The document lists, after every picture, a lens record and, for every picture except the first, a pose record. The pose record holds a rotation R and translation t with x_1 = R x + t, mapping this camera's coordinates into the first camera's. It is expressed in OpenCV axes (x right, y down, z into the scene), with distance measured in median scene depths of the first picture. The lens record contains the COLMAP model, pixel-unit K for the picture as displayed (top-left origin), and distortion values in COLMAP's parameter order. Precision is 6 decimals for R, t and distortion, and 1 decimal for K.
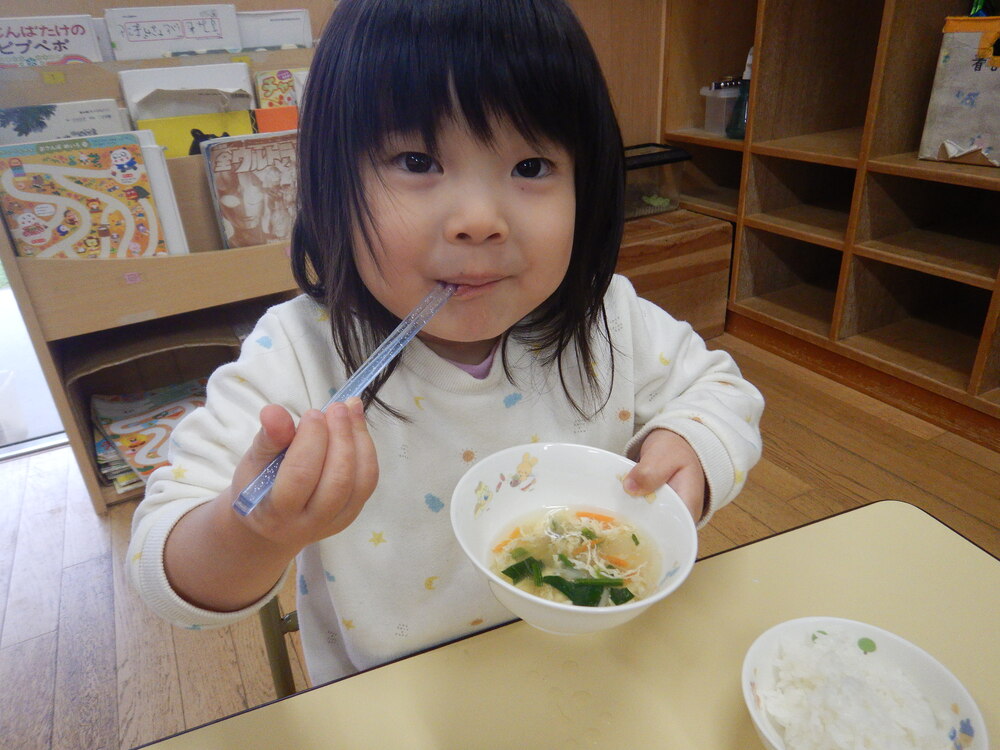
lens RADIAL K [[711.9, 0, 500.9], [0, 711.9, 373.2], [0, 0, 1]] dist [0.011641, -0.006988]
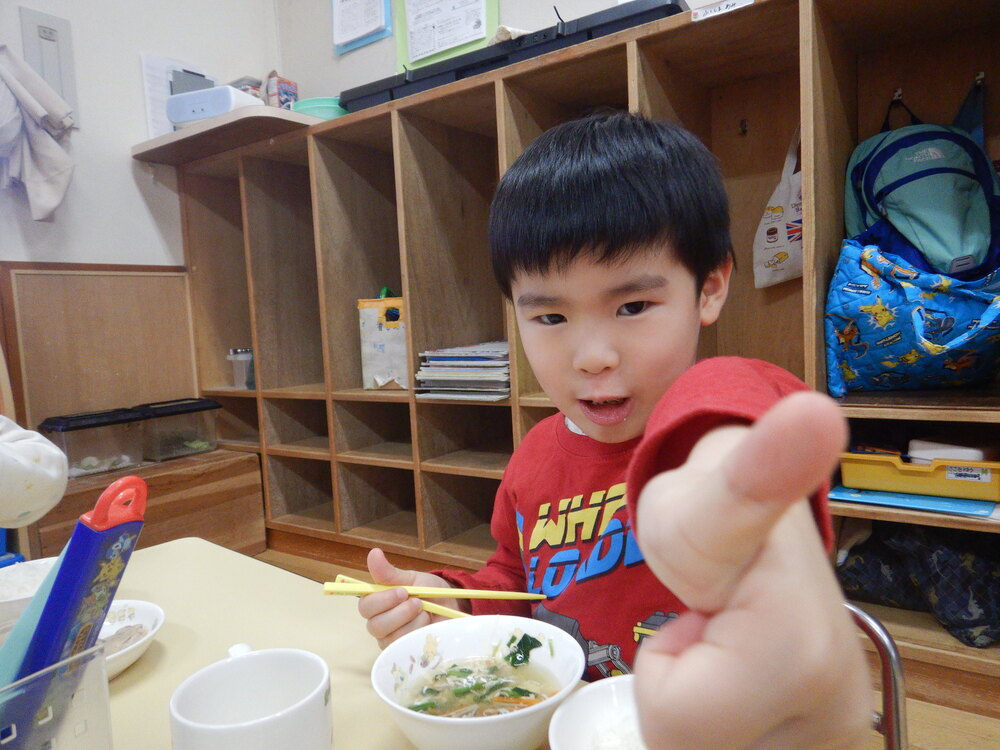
lens RADIAL K [[711.9, 0, 498.3], [0, 711.9, 377.4], [0, 0, 1]] dist [0.011641, -0.006988]
pose [[0.889365, -0.028365, 0.456318, 0.141408], [0.202059, 0.919697, -0.336645, 0.165472], [-0.410125, 0.391603, 0.823677, -0.225228]]
